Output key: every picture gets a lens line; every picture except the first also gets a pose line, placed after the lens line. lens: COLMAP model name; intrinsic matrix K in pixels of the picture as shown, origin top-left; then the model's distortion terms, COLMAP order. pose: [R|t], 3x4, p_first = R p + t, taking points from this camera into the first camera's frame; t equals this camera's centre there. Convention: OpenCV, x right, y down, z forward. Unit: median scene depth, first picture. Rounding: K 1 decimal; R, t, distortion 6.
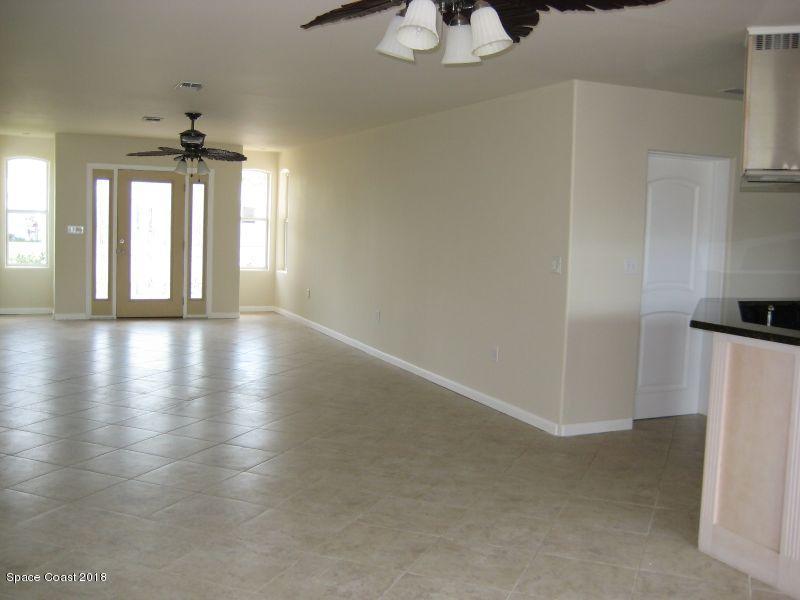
lens RADIAL K [[827.2, 0, 399.6], [0, 827.2, 303.6], [0, 0, 1]] dist [-0.093765, 0.000000]
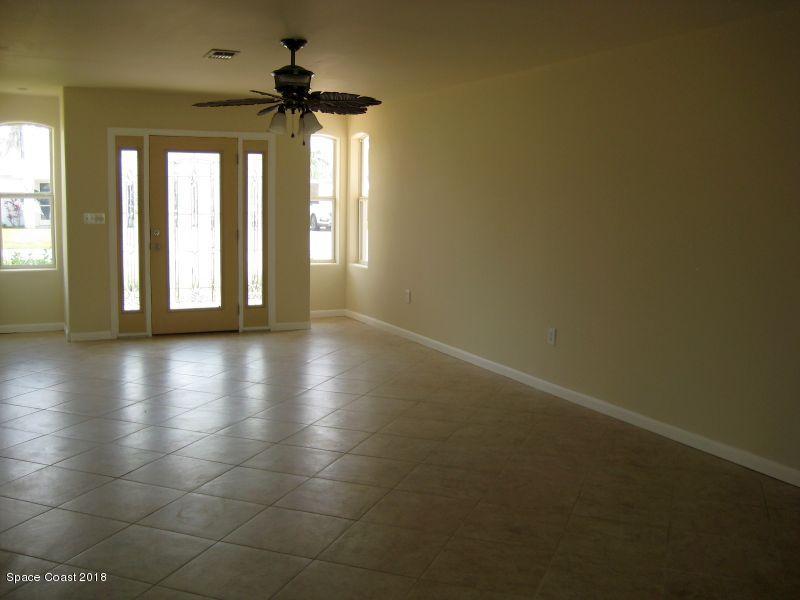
lens RADIAL K [[827.2, 0, 400.0], [0, 827.2, 298.6], [0, 0, 1]] dist [-0.093765, 0.000000]
pose [[0.999427, -0.025343, 0.022459, -0.134488], [0.024769, 0.999369, 0.025476, -0.029323], [-0.023090, -0.024905, 0.999423, 0.244295]]
